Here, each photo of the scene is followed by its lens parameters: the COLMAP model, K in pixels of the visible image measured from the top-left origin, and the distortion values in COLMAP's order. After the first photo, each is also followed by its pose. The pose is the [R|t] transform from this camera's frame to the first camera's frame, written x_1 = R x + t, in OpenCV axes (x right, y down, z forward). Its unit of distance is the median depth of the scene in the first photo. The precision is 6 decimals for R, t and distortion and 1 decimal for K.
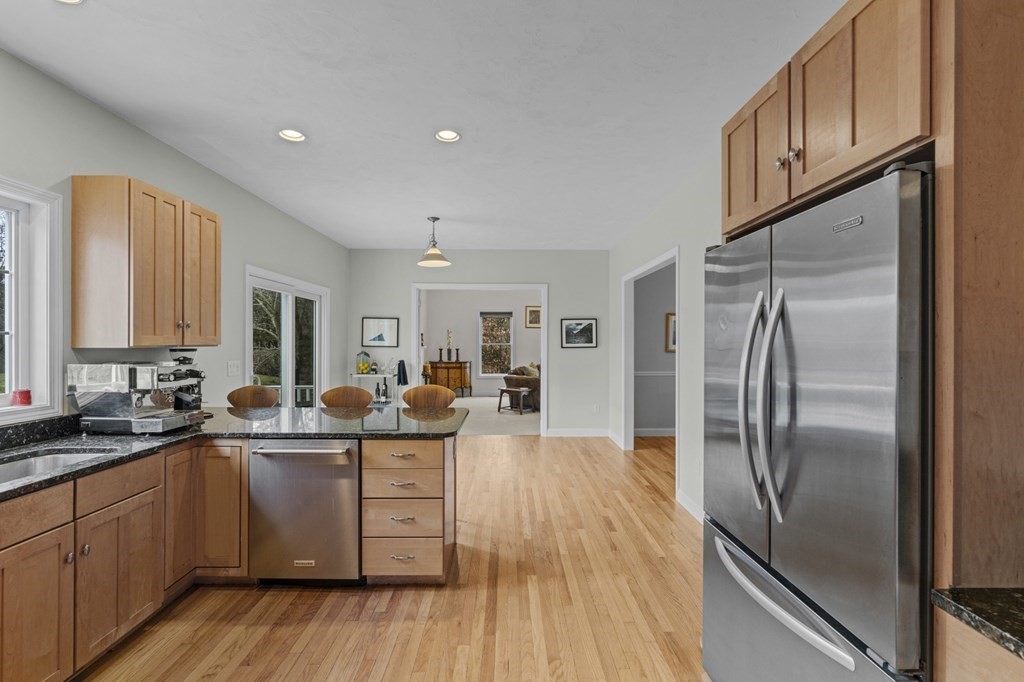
lens RADIAL K [[464.0, 0, 512.0], [0, 464.0, 341.0], [0, 0, 1]] dist [-0.005689, 0.001326]
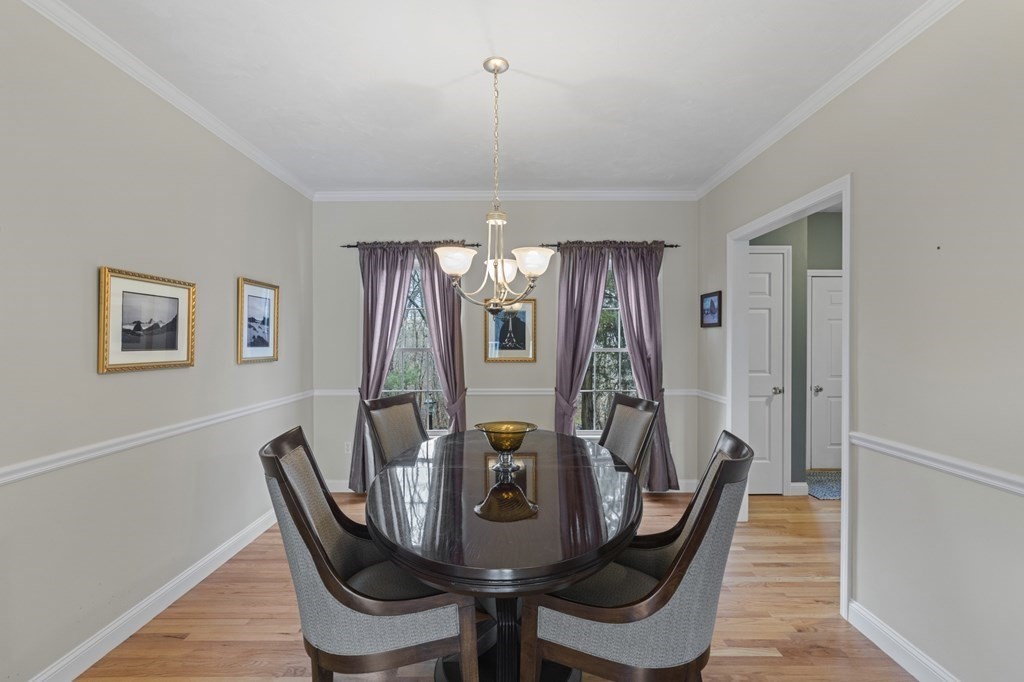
lens RADIAL K [[459.9, 0, 508.9], [0, 459.9, 346.2], [0, 0, 1]] dist [-0.003314, 0.000583]
pose [[0.021777, -0.016219, 0.999631, -0.321976], [0.003739, 0.999863, 0.016141, -0.003560], [-0.999756, 0.003386, 0.021834, 2.043872]]
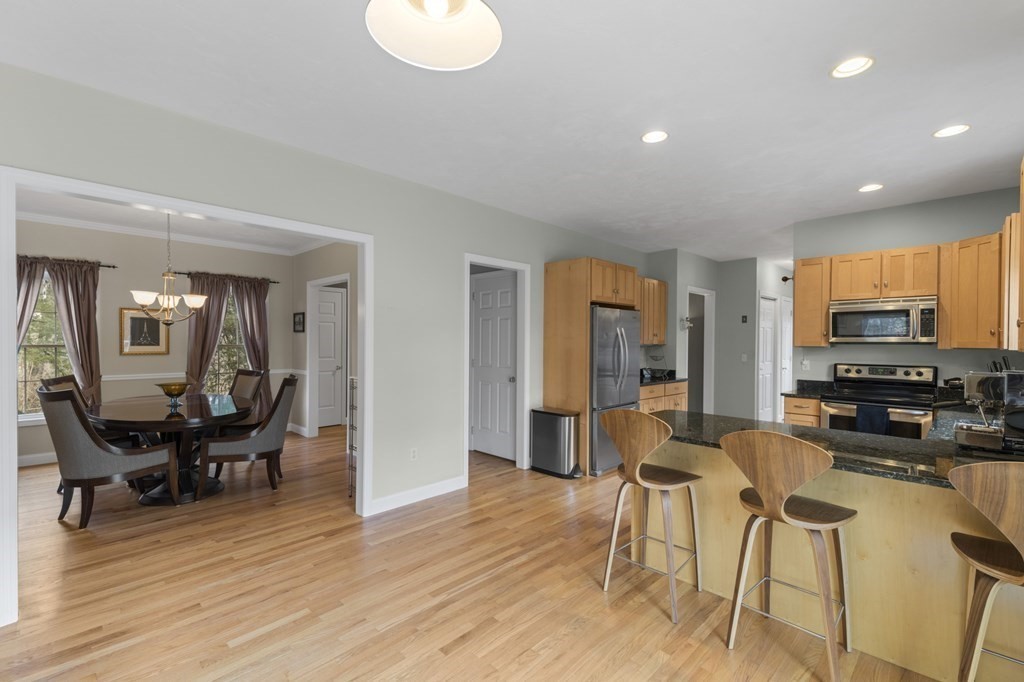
lens RADIAL K [[450.0, 0, 512.0], [0, 450.0, 341.0], [0, 0, 1]] dist [0.035344, -0.000143]
pose [[-0.702664, -0.008543, 0.711470, -0.706842], [-0.007504, 0.999961, 0.004597, -0.006125], [-0.711482, -0.002108, -0.702701, 2.149830]]
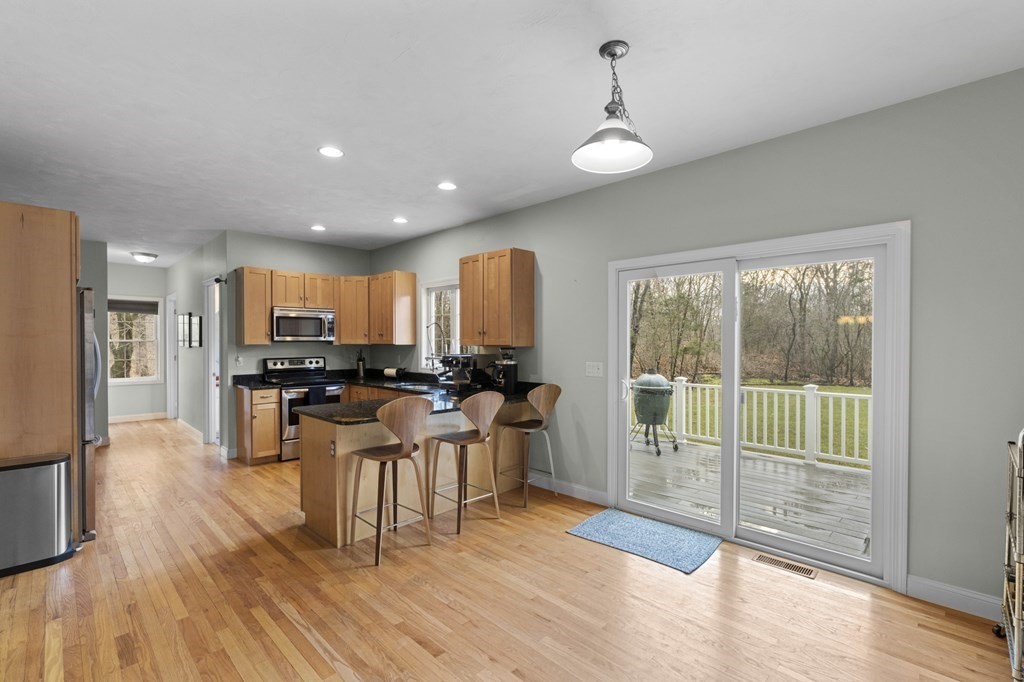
lens RADIAL K [[459.9, 0, 508.9], [0, 459.9, 346.2], [0, 0, 1]] dist [-0.003314, 0.000583]
pose [[-0.714462, 0.003718, -0.699664, 0.353897], [-0.004316, 0.999943, 0.009721, -0.002693], [0.699661, 0.009965, -0.714406, 2.313245]]
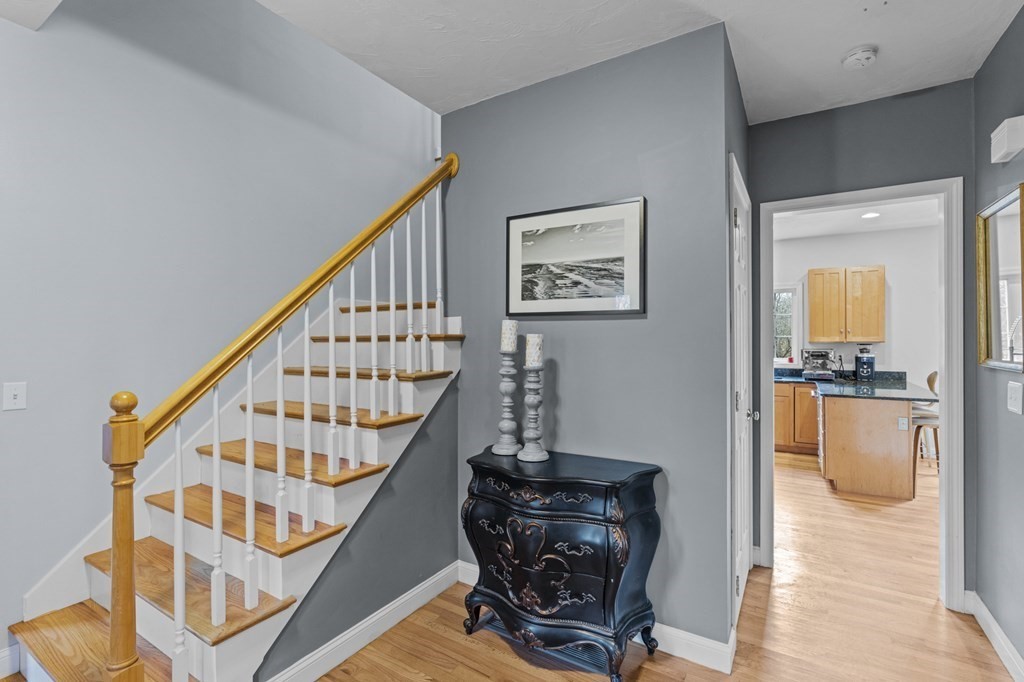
lens RADIAL K [[461.5, 0, 512.8], [0, 461.5, 336.1], [0, 0, 1]] dist [-0.002211, 0.000266]
pose [[-0.531816, -0.007396, -0.846828, 1.795927], [-0.002293, 0.999971, -0.007293, 0.003125], [0.846857, -0.001936, -0.531817, 0.890821]]
